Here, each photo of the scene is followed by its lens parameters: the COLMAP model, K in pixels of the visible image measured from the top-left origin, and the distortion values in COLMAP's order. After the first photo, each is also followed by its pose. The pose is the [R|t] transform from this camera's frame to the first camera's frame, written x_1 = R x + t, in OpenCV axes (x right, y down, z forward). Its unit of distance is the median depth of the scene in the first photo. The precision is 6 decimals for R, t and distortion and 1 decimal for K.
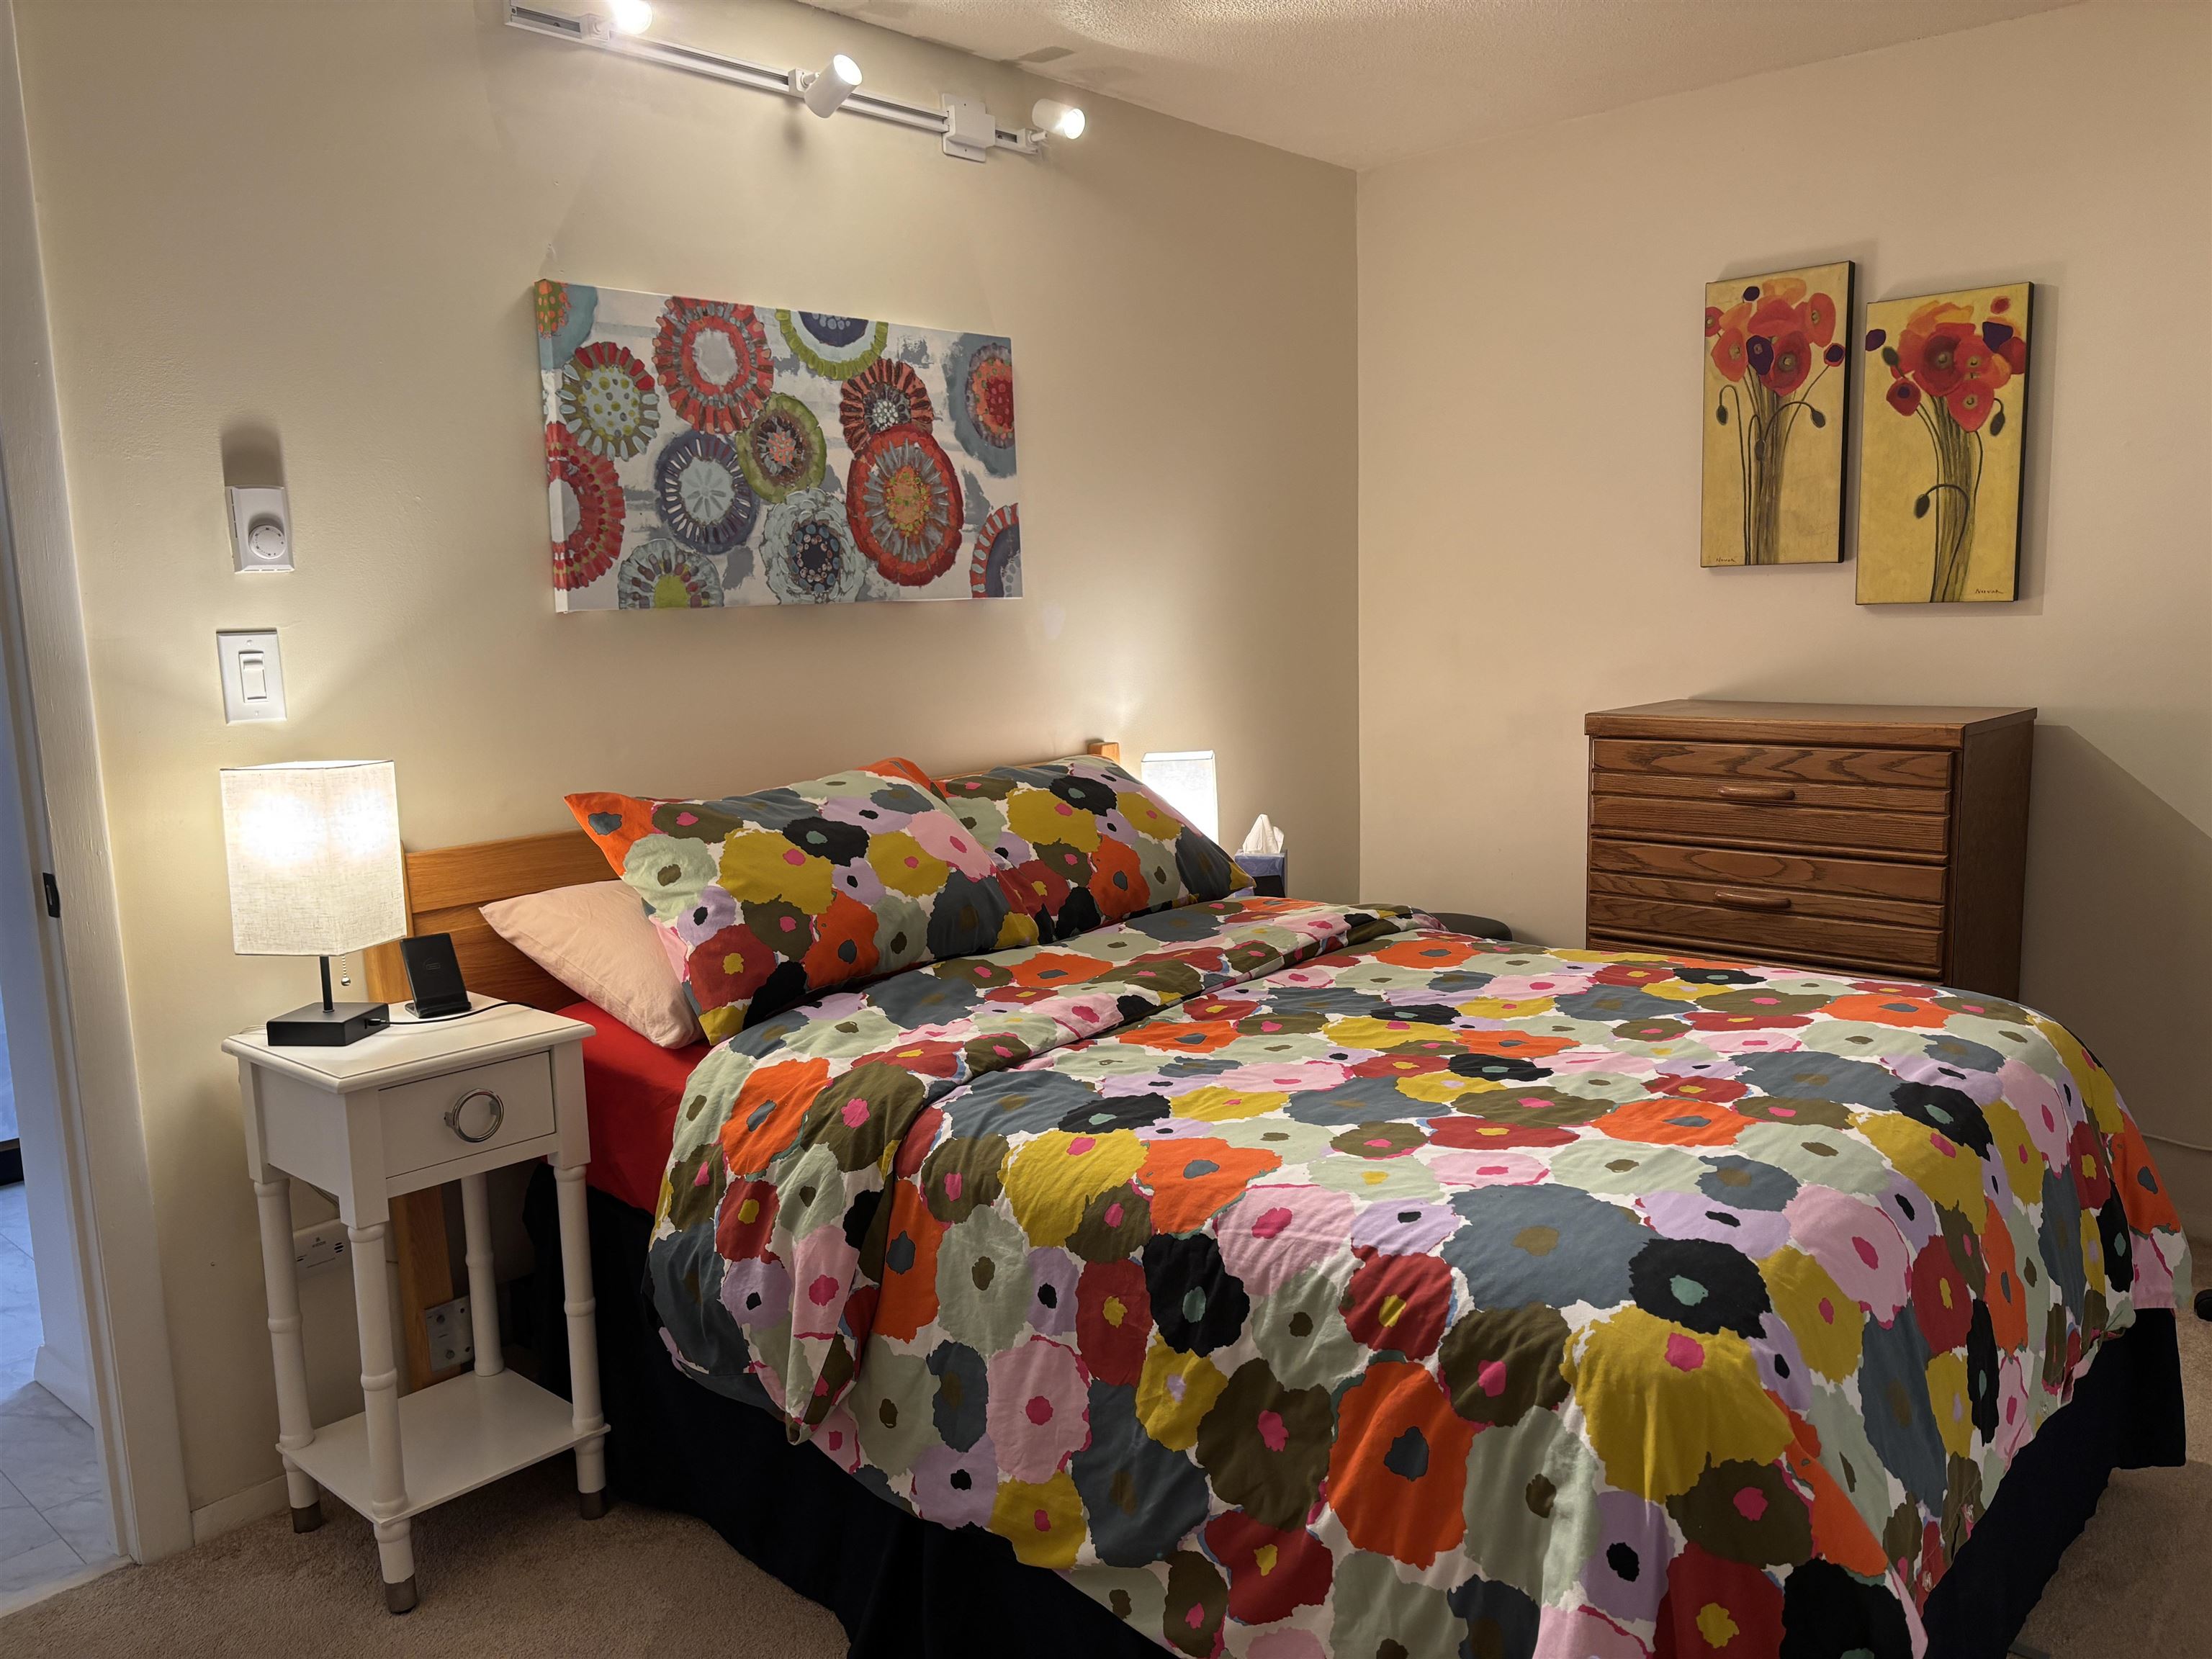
lens RADIAL K [[1668.3, 0, 1114.2], [0, 1668.3, 835.4], [0, 0, 1]] dist [0.064685, -0.067177]
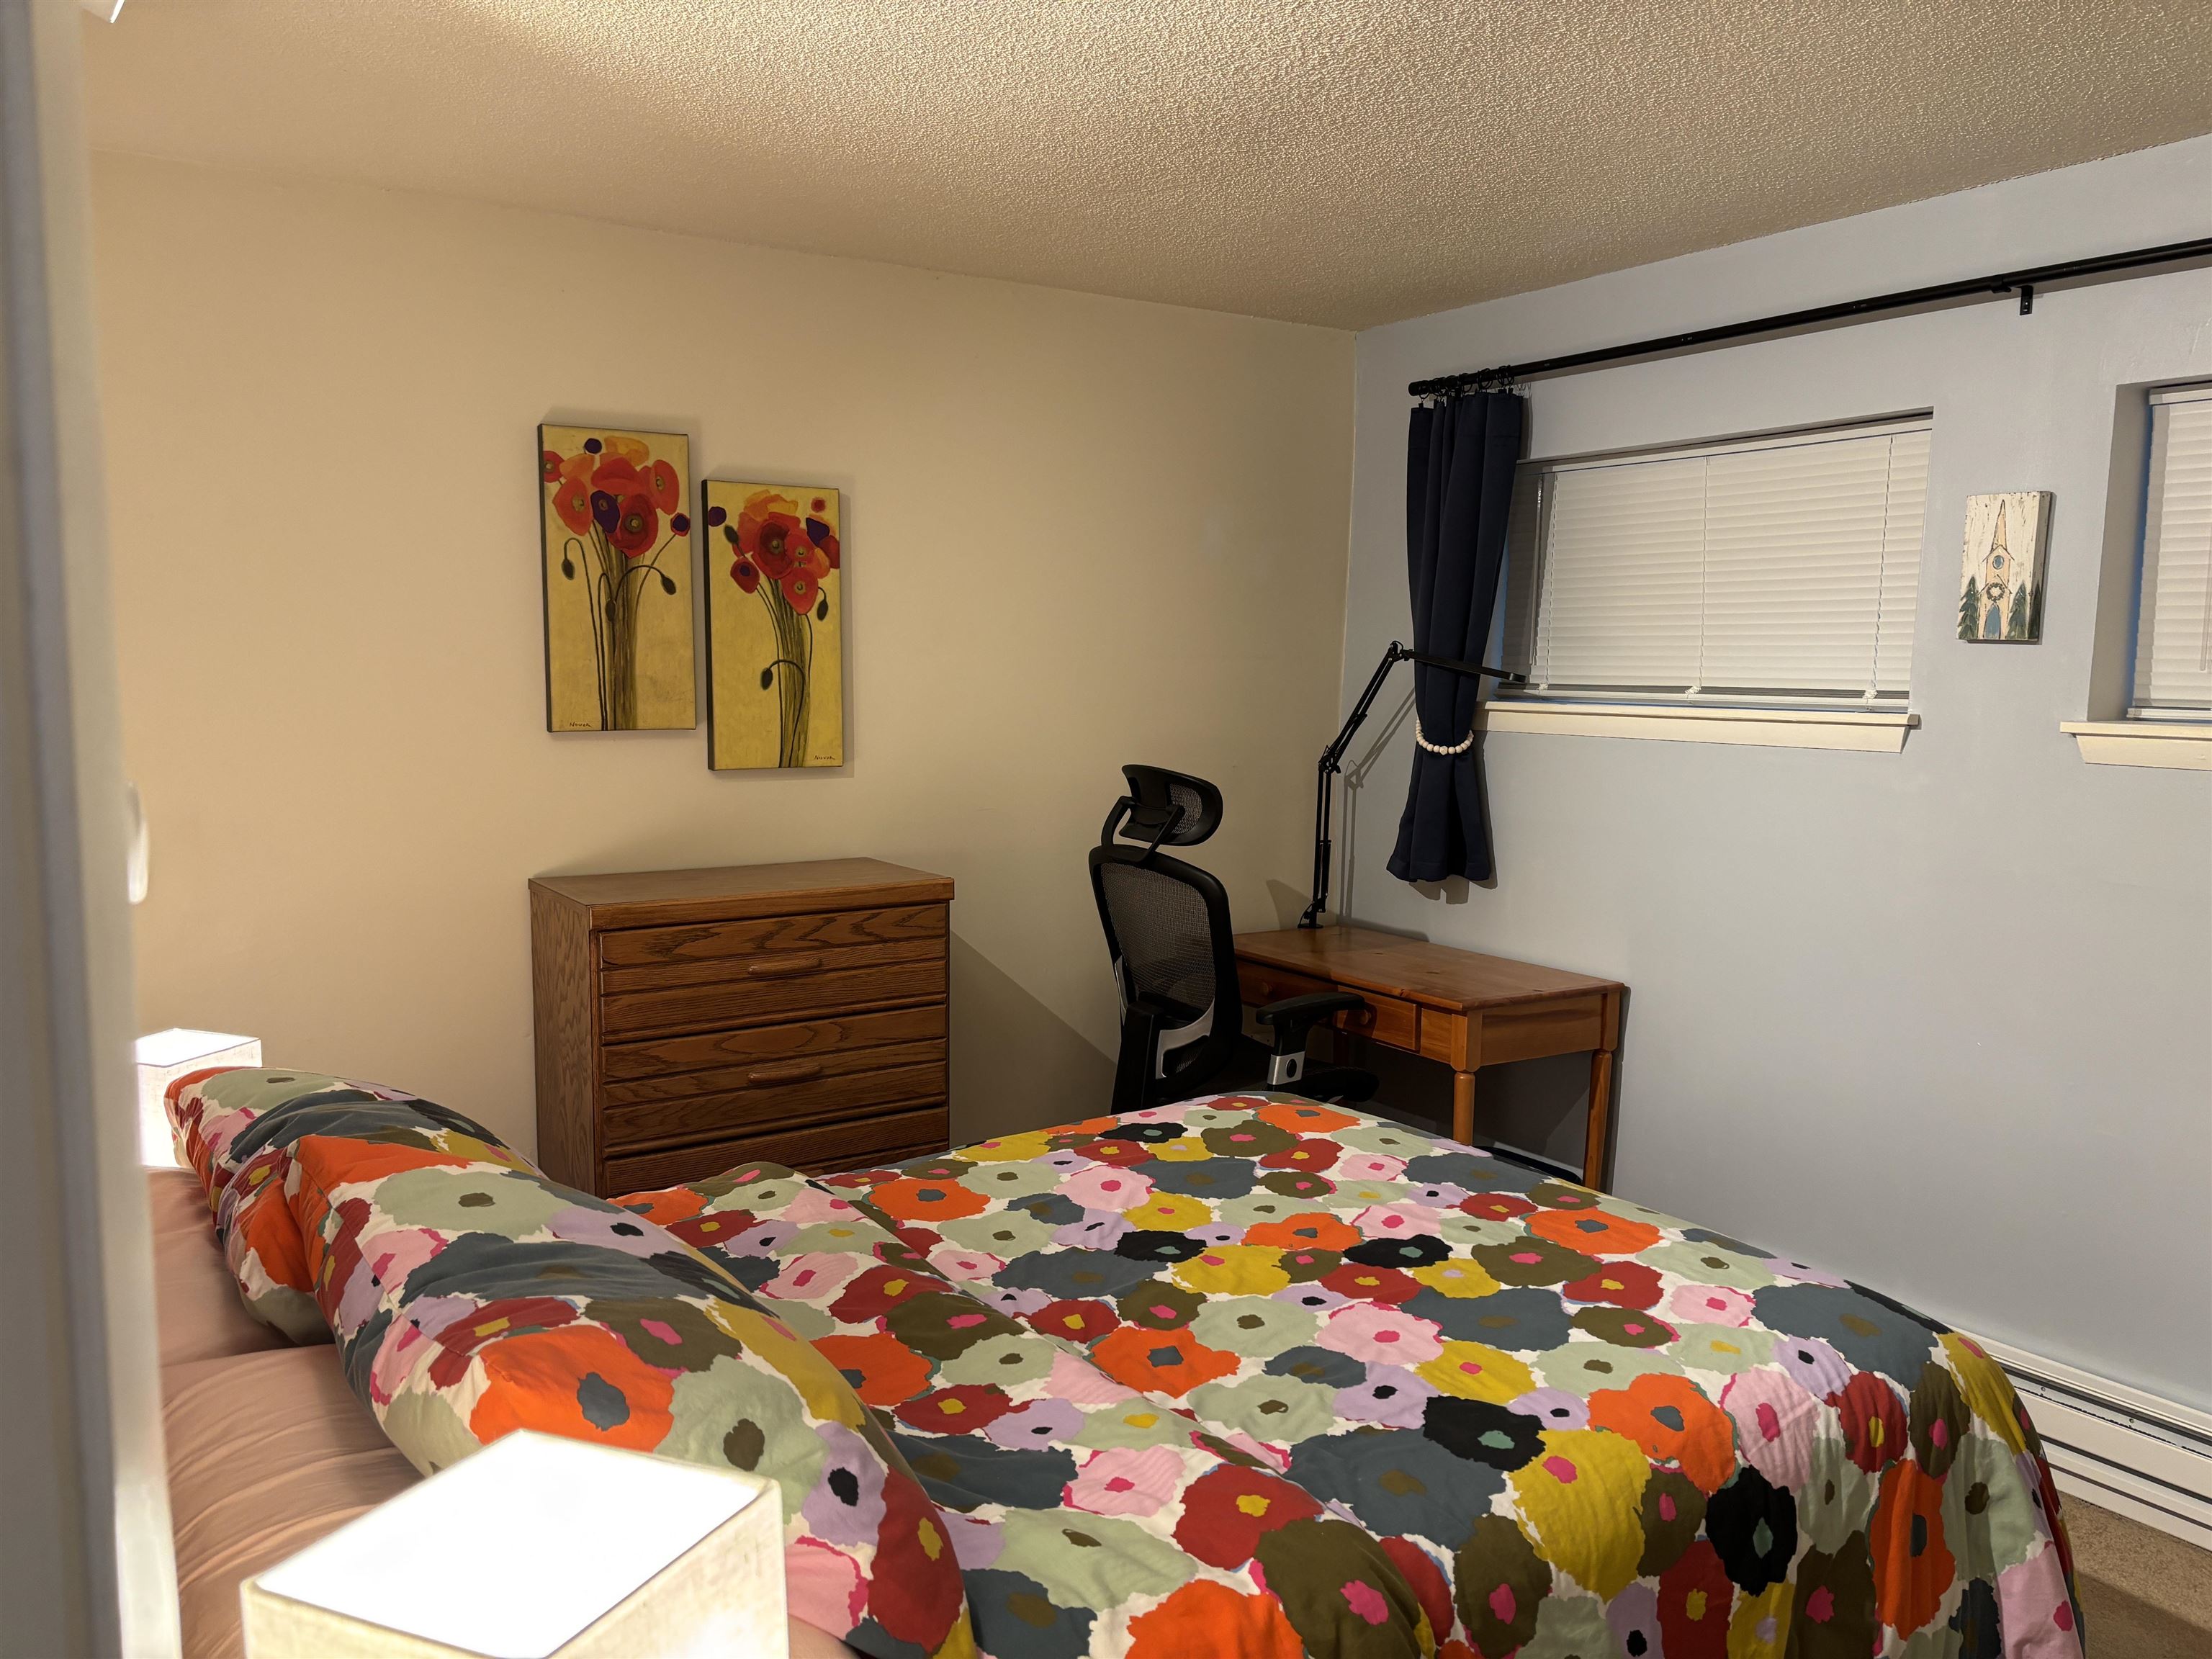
lens RADIAL K [[1668.3, 0, 1114.2], [0, 1668.3, 835.4], [0, 0, 1]] dist [0.064685, -0.067177]
pose [[0.251392, -0.072934, 0.965133, -0.509525], [0.126570, 0.991071, 0.041926, -0.116934], [-0.959574, 0.111617, 0.258379, 0.544208]]
